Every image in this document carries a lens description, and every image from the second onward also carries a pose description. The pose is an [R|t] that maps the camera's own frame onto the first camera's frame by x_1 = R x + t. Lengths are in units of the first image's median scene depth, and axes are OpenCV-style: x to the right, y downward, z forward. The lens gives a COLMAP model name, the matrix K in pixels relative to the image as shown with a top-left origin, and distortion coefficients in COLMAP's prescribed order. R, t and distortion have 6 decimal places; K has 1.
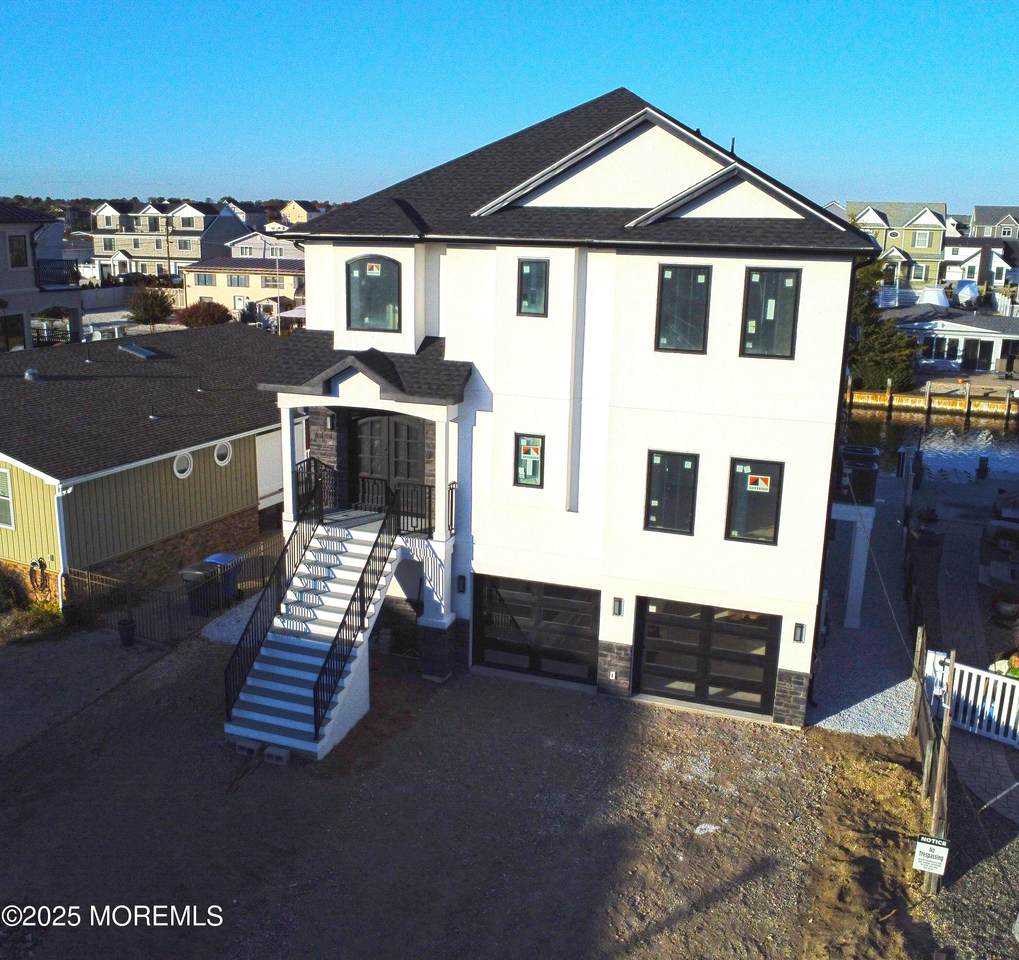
lens RADIAL K [[992.6, 0, 475.5], [0, 992.6, 468.6], [0, 0, 1]] dist [-0.019503, -0.004222]
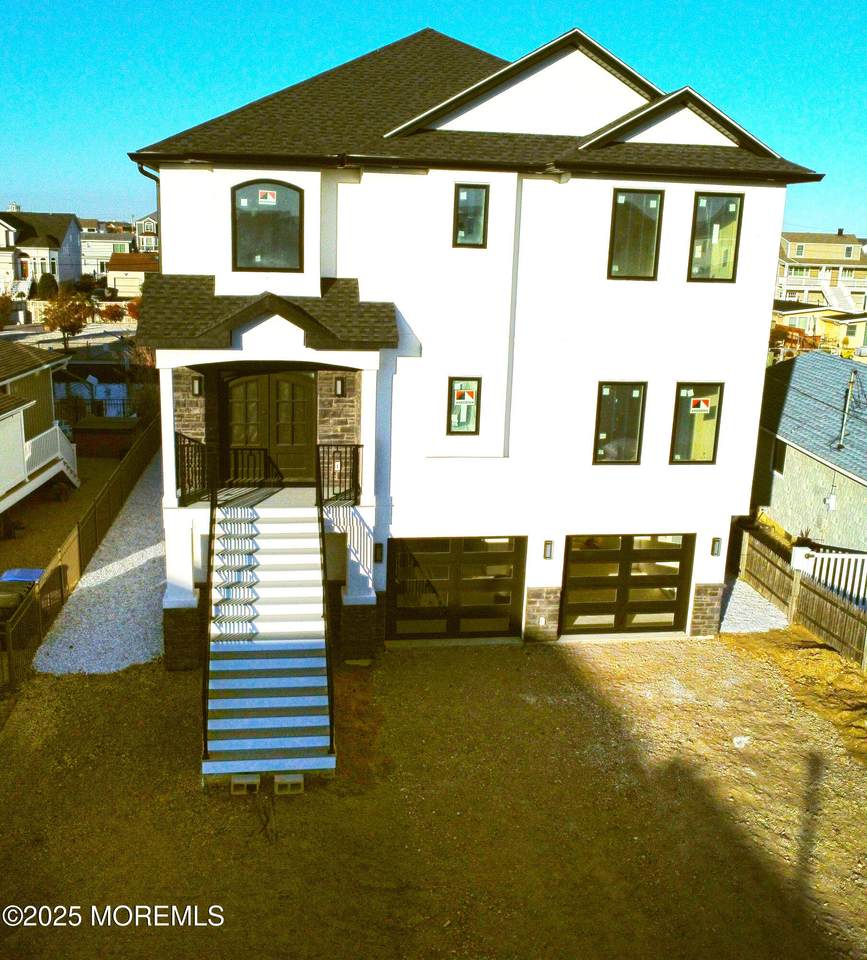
lens RADIAL K [[932.0, 0, 402.5], [0, 932.0, 469.1], [0, 0, 1]] dist [-0.008590, -0.032115]
pose [[0.886879, -0.103986, 0.450148, -0.393463], [0.100485, 0.994432, 0.031742, 0.016946], [-0.450943, 0.017082, 0.892389, 0.248071]]
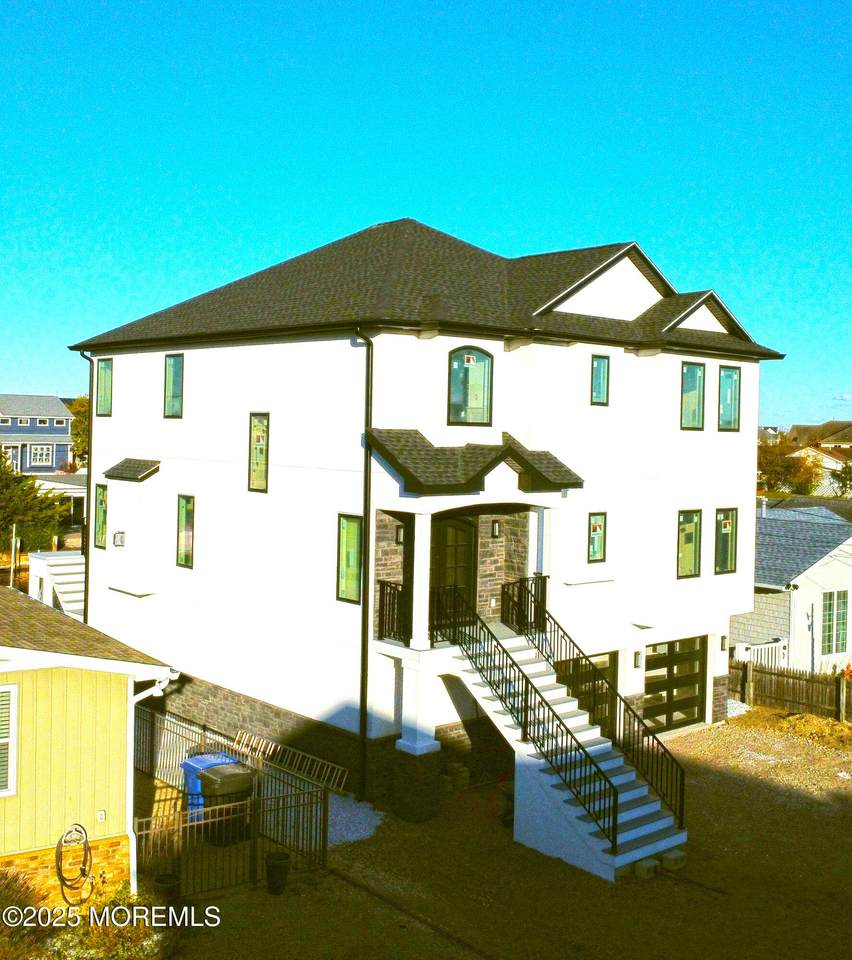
lens RADIAL K [[1103.9, 0, 372.3], [0, 1103.9, 439.4], [0, 0, 1]] dist [-0.022795, 0.025599]
pose [[0.505450, -0.012501, 0.862765, -1.104737], [0.198316, 0.974810, -0.102058, -0.038032], [-0.839756, 0.222685, 0.495197, 0.582792]]
